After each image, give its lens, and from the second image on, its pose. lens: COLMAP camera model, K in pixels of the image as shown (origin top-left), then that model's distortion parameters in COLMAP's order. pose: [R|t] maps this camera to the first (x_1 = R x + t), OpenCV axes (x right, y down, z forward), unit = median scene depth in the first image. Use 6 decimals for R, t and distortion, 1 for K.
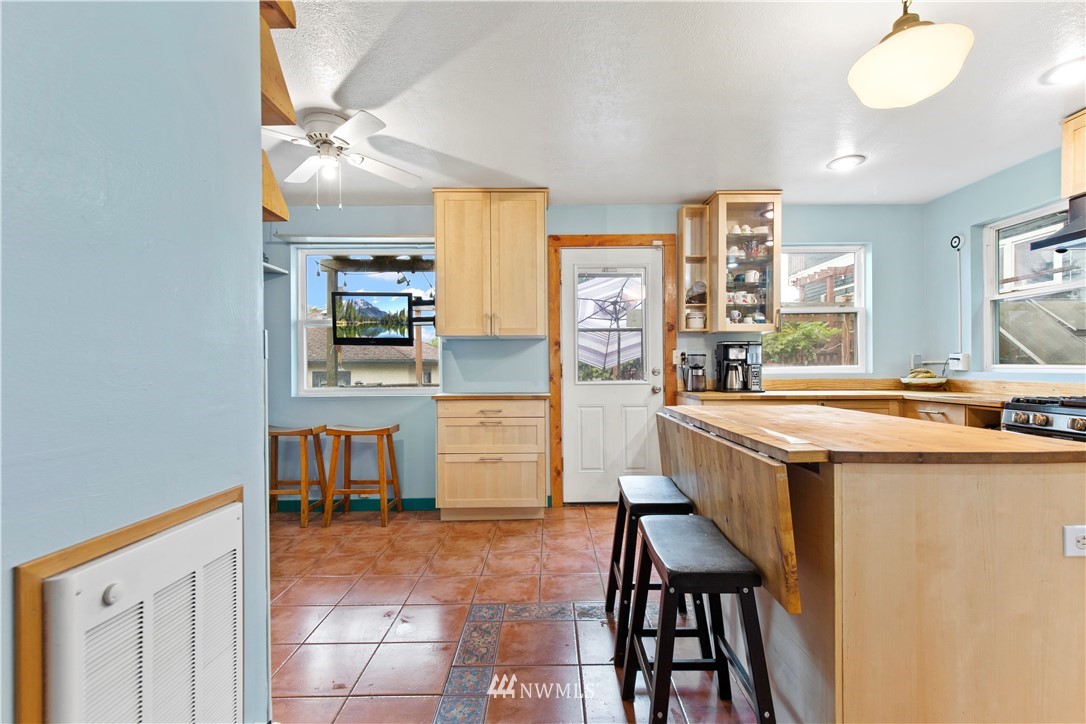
lens RADIAL K [[490.2, 0, 550.1], [0, 490.2, 367.7], [0, 0, 1]] dist [0.010257, -0.002211]
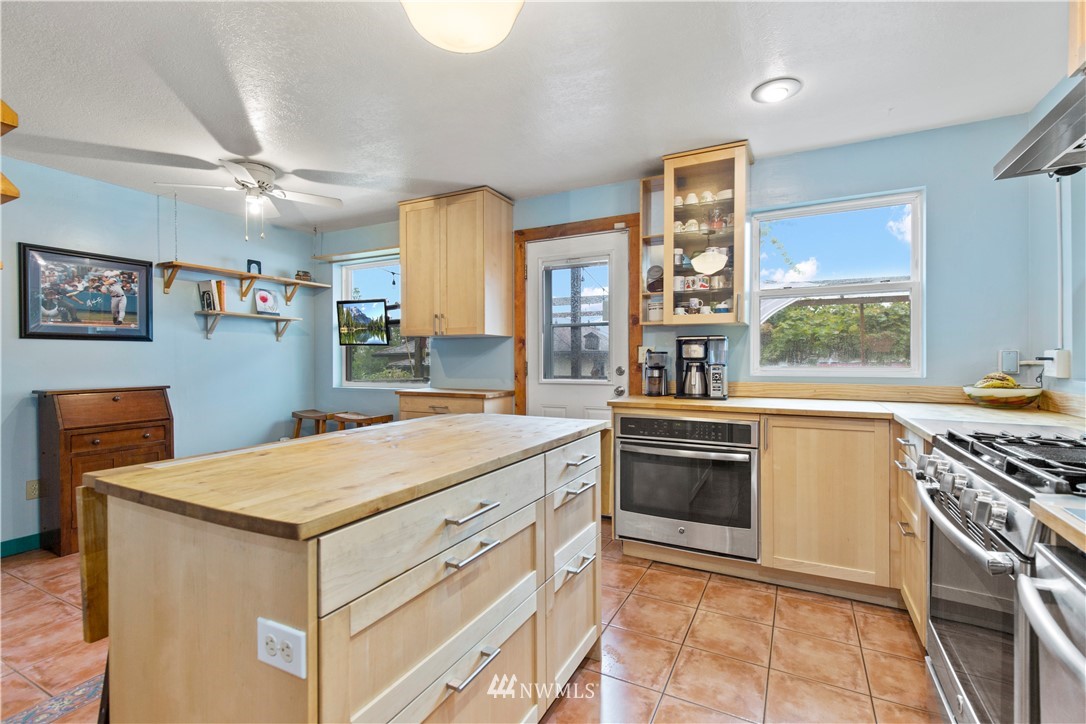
lens RADIAL K [[490.2, 0, 544.2], [0, 490.2, 360.7], [0, 0, 1]] dist [0.010257, -0.002211]
pose [[0.888889, 0.004969, -0.458096, 0.529300], [-0.002082, 0.999975, 0.006807, -0.017768], [0.458118, -0.005097, 0.888877, 0.160141]]
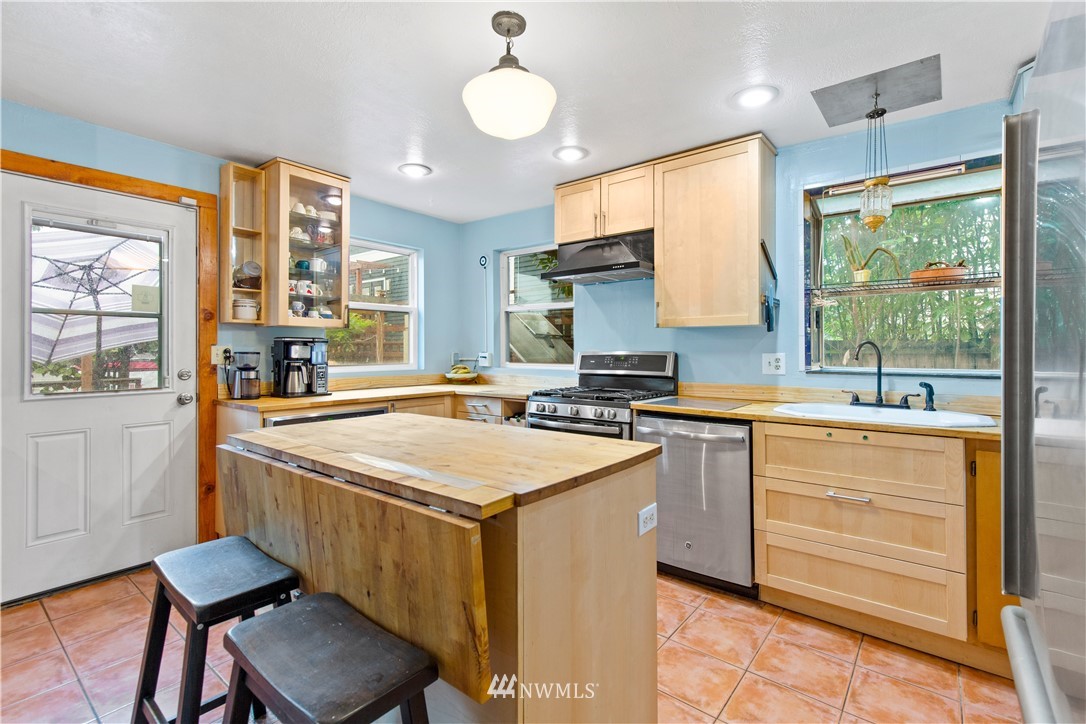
lens RADIAL K [[490.2, 0, 549.0], [0, 490.2, 348.1], [0, 0, 1]] dist [0.010257, -0.002211]
pose [[0.617369, 0.009212, 0.786620, -0.029532], [-0.001087, 0.999940, -0.010856, -0.026286], [-0.786673, 0.005847, 0.617342, 0.120781]]
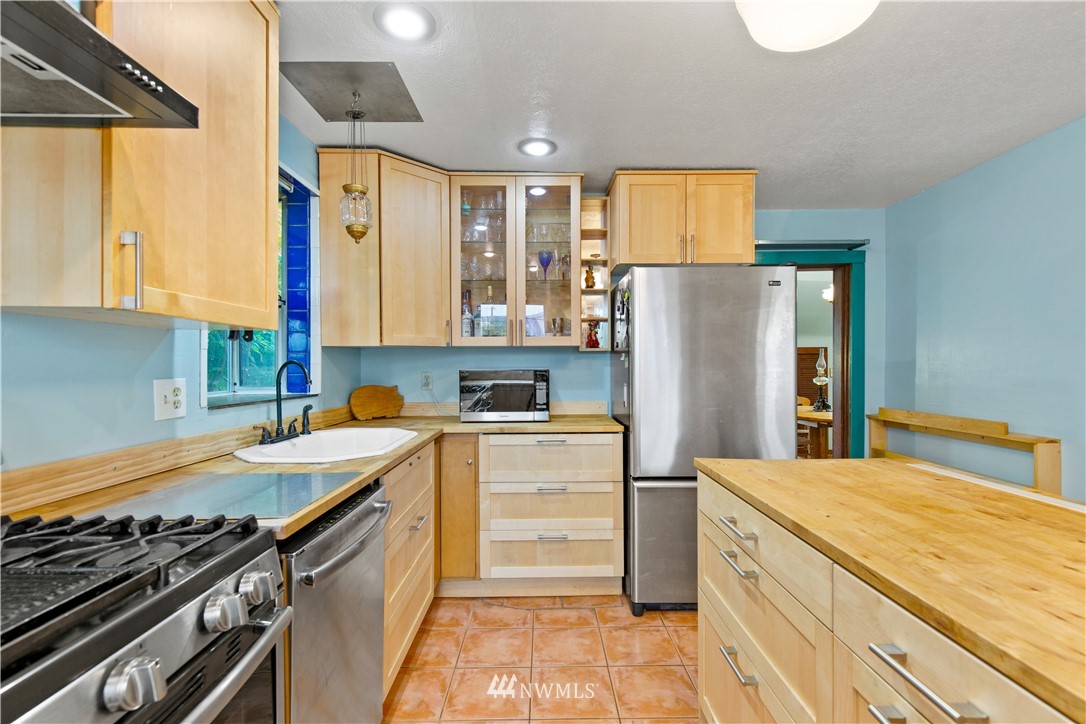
lens RADIAL K [[490.2, 0, 535.3], [0, 490.2, 369.1], [0, 0, 1]] dist [0.010257, -0.002211]
pose [[-0.999986, 0.005033, -0.001852, 0.496670], [0.005012, 0.999925, 0.011189, -0.038325], [0.001909, 0.011179, -0.999936, 0.740903]]
